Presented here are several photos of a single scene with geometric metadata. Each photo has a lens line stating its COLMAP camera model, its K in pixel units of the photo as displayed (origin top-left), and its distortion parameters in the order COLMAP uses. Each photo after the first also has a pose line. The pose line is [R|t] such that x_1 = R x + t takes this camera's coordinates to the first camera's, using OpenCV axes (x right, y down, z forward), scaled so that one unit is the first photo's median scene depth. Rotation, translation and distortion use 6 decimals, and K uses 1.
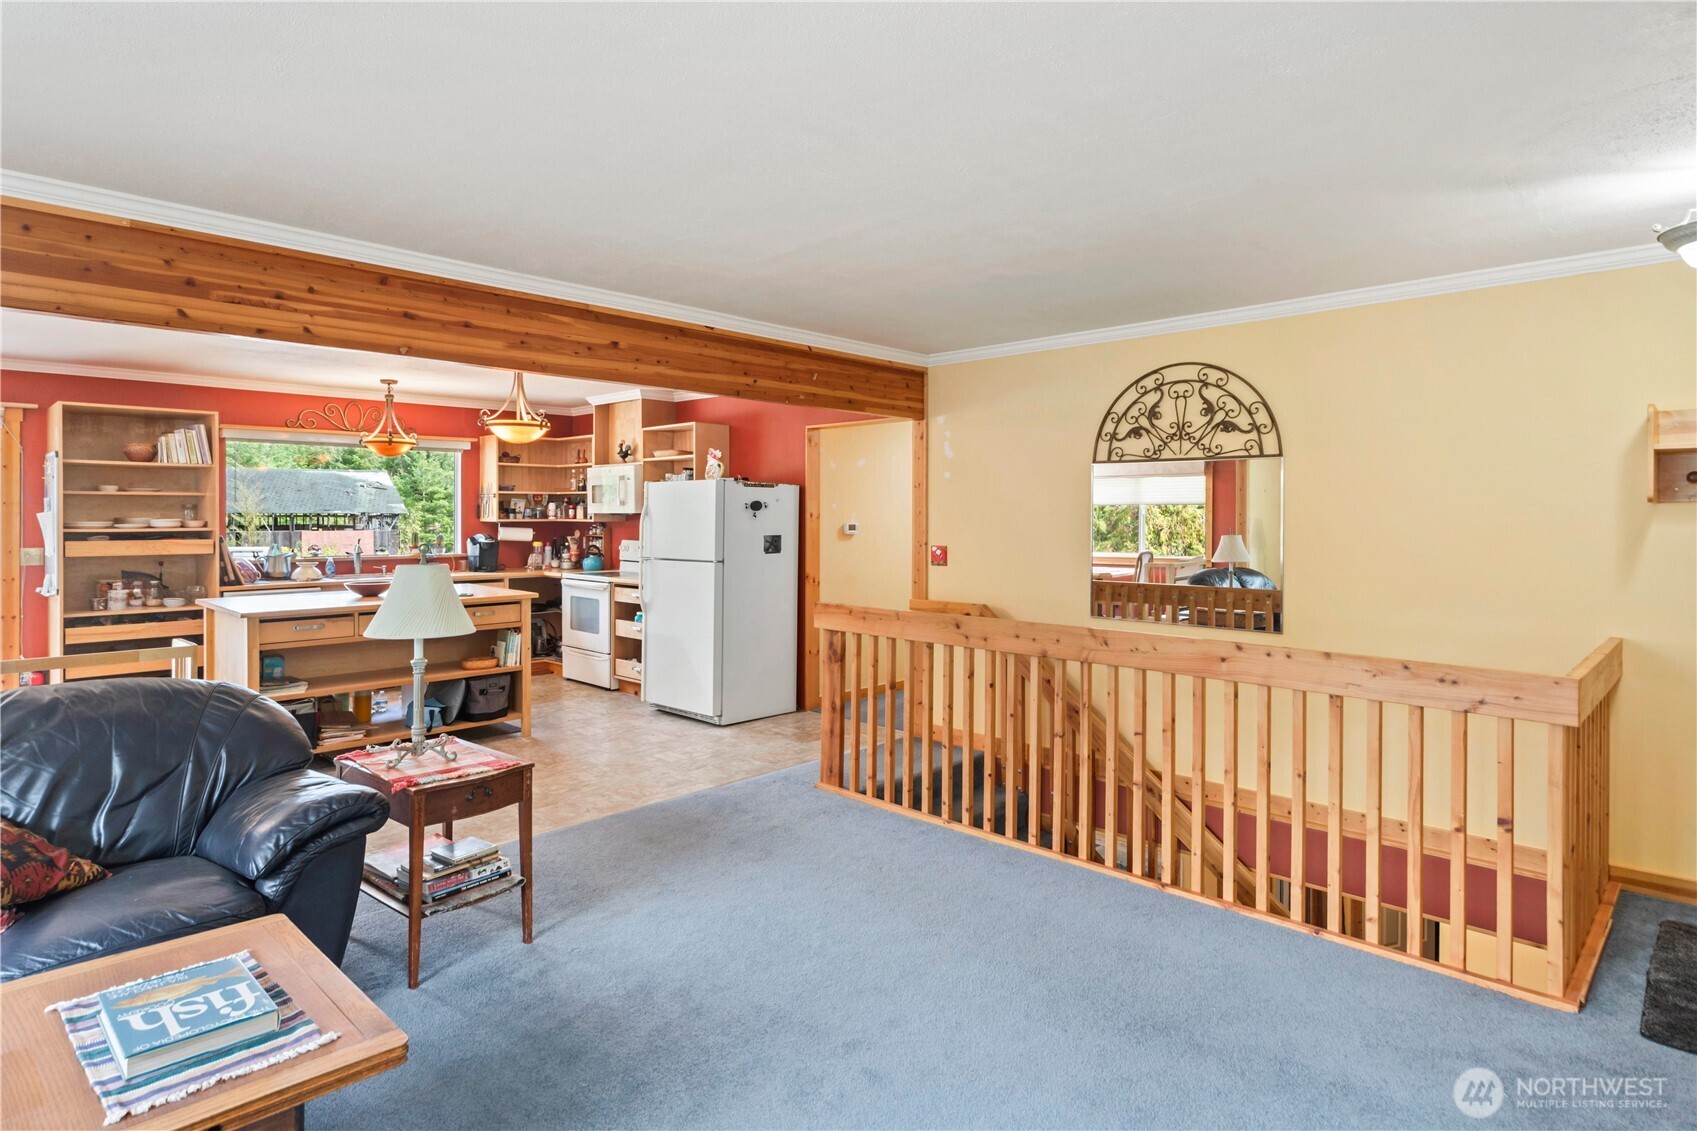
lens RADIAL K [[923.3, 0, 849.7], [0, 923.3, 517.6], [0, 0, 1]] dist [0.004115, 0.000515]
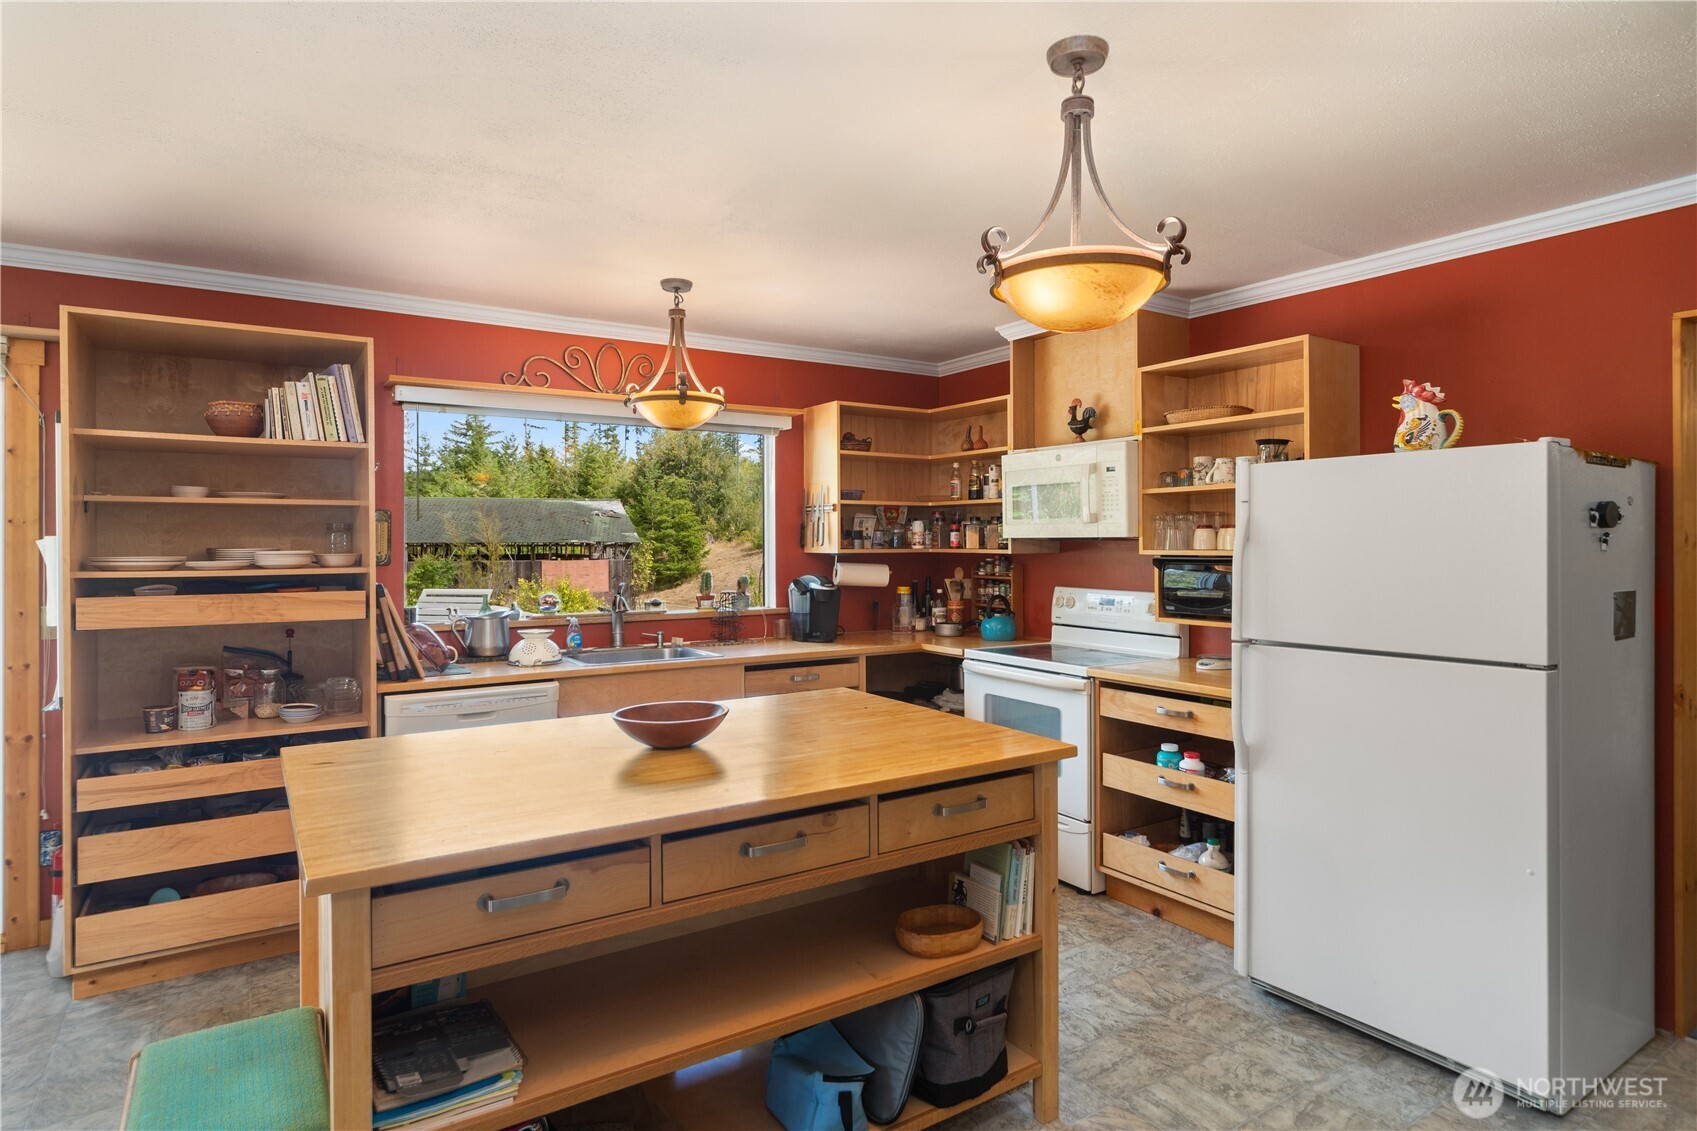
lens RADIAL K [[920.1, 0, 842.1], [0, 920.1, 547.2], [0, 0, 1]] dist [0.003533, 0.000288]
pose [[0.975534, -0.002351, -0.219838, -0.281177], [0.002644, 0.999996, 0.001039, -0.000173], [0.219835, -0.001595, 0.975536, 0.492203]]
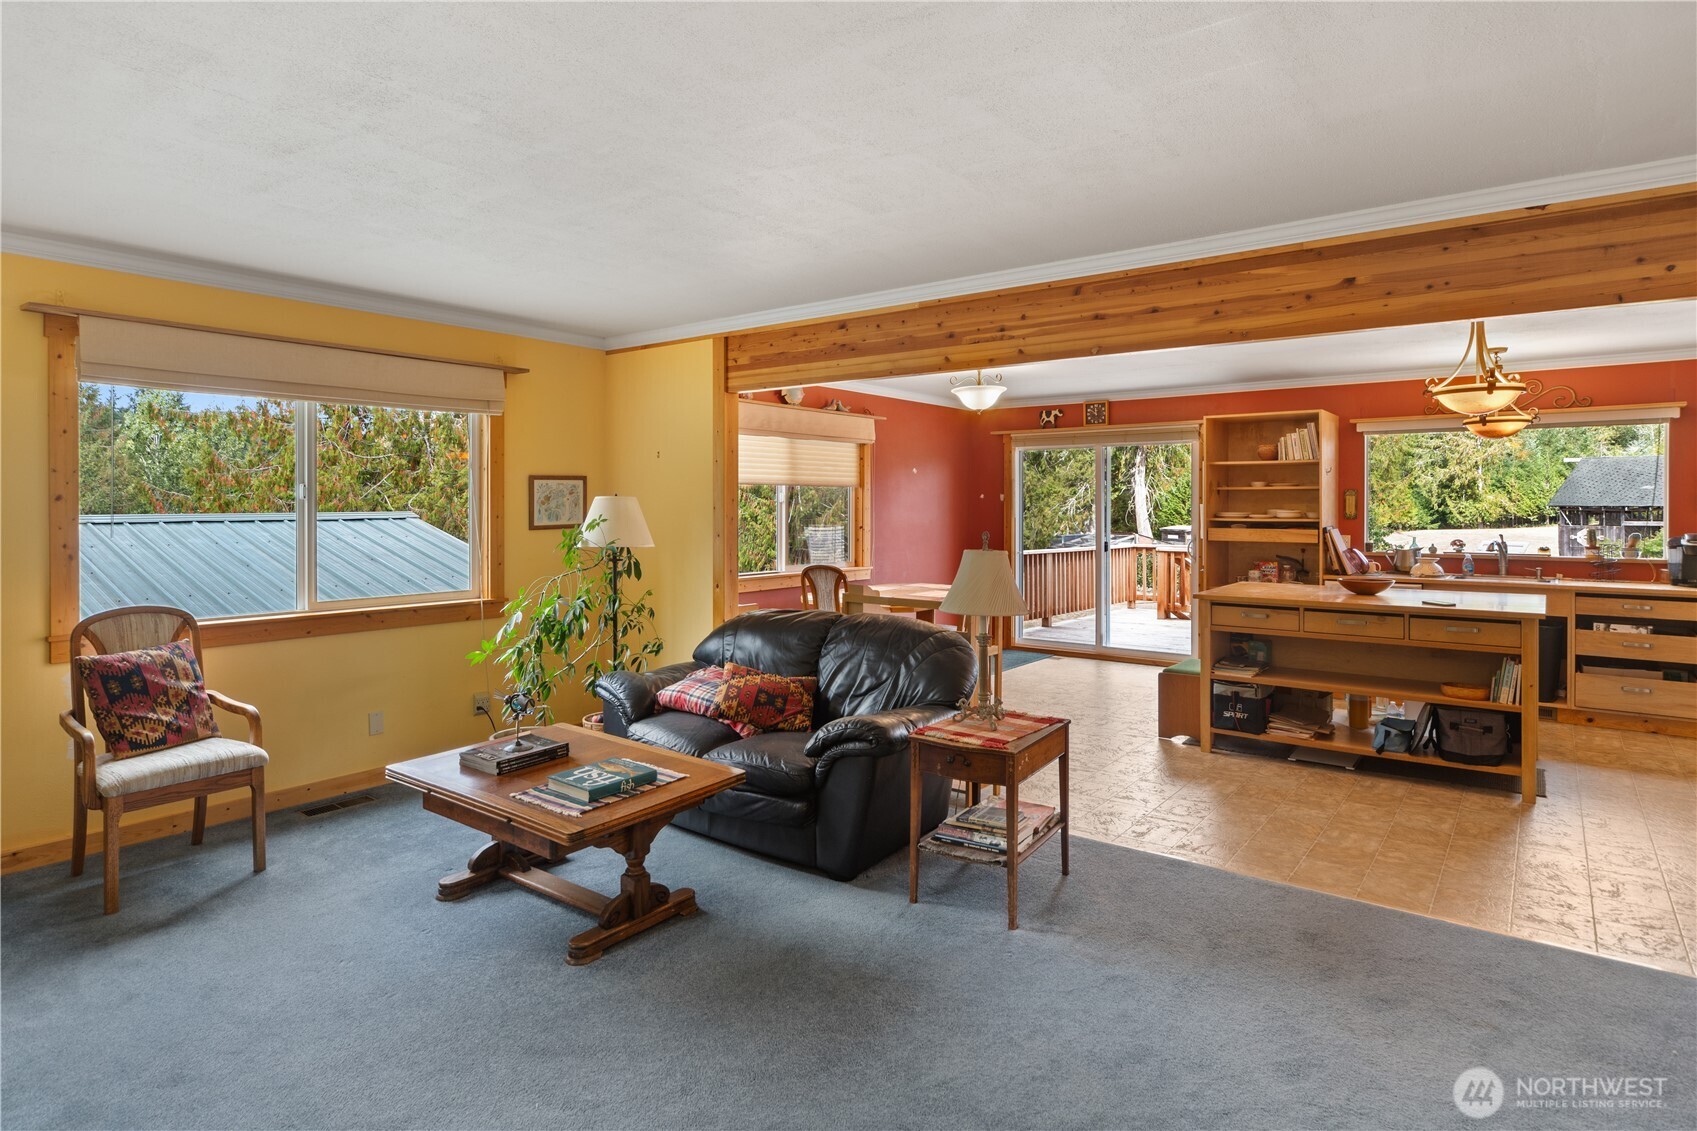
lens RADIAL K [[923.3, 0, 849.7], [0, 923.3, 517.6], [0, 0, 1]] dist [0.004115, 0.000515]
pose [[0.122488, 0.012020, -0.992397, 0.262454], [-0.004381, 0.999923, 0.011570, -0.000517], [0.992460, 0.002931, 0.122531, 0.290744]]
